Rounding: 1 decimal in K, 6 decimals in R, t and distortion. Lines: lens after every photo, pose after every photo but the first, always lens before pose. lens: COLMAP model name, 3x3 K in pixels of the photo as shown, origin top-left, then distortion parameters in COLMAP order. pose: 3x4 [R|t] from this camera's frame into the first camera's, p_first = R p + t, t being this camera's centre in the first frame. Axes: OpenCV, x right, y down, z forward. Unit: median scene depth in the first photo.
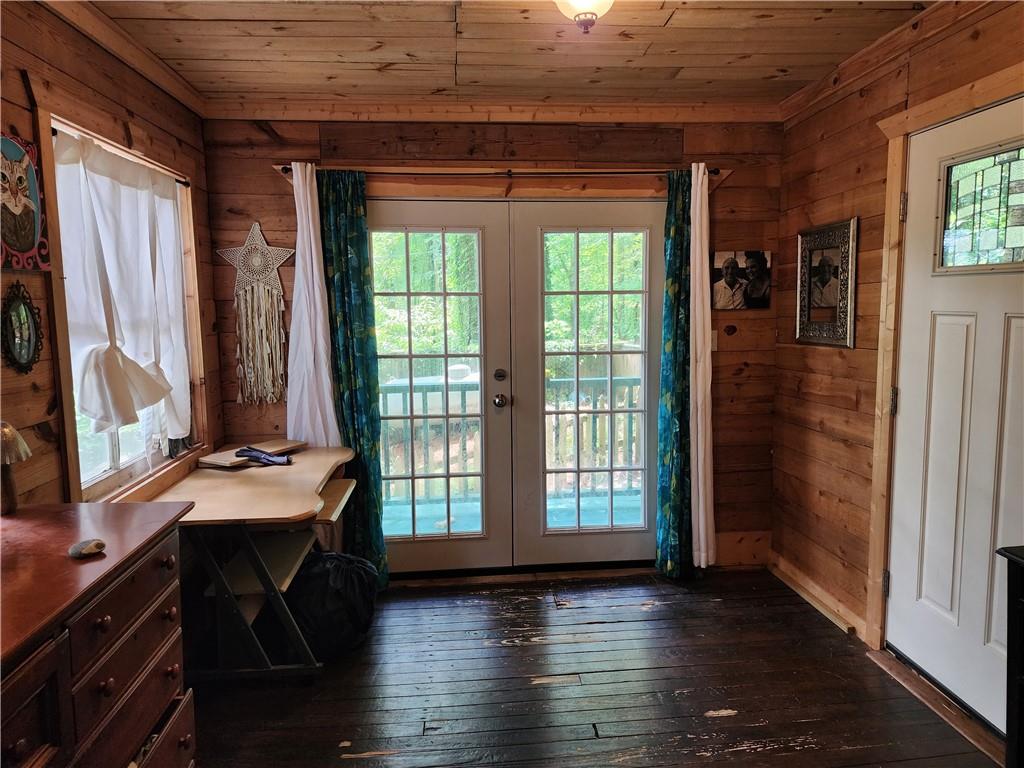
lens RADIAL K [[681.9, 0, 517.1], [0, 681.9, 377.2], [0, 0, 1]] dist [0.007179, -0.002839]
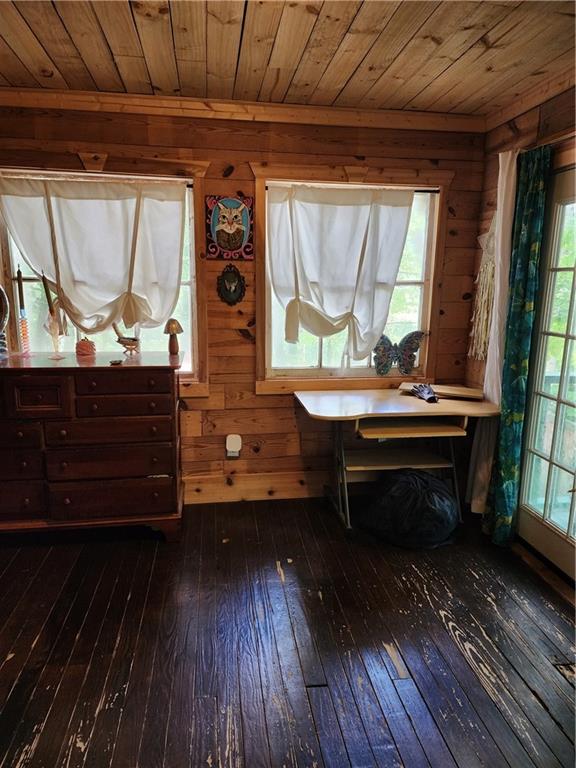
lens RADIAL K [[511.4, 0, 293.7], [0, 511.4, 387.5], [0, 0, 1]] dist [0.007179, -0.002839]
pose [[0.072825, 0.216786, -0.973499, 0.788445], [-0.125206, 0.970356, 0.206720, -0.093208], [0.989454, 0.106834, 0.097809, 0.844779]]
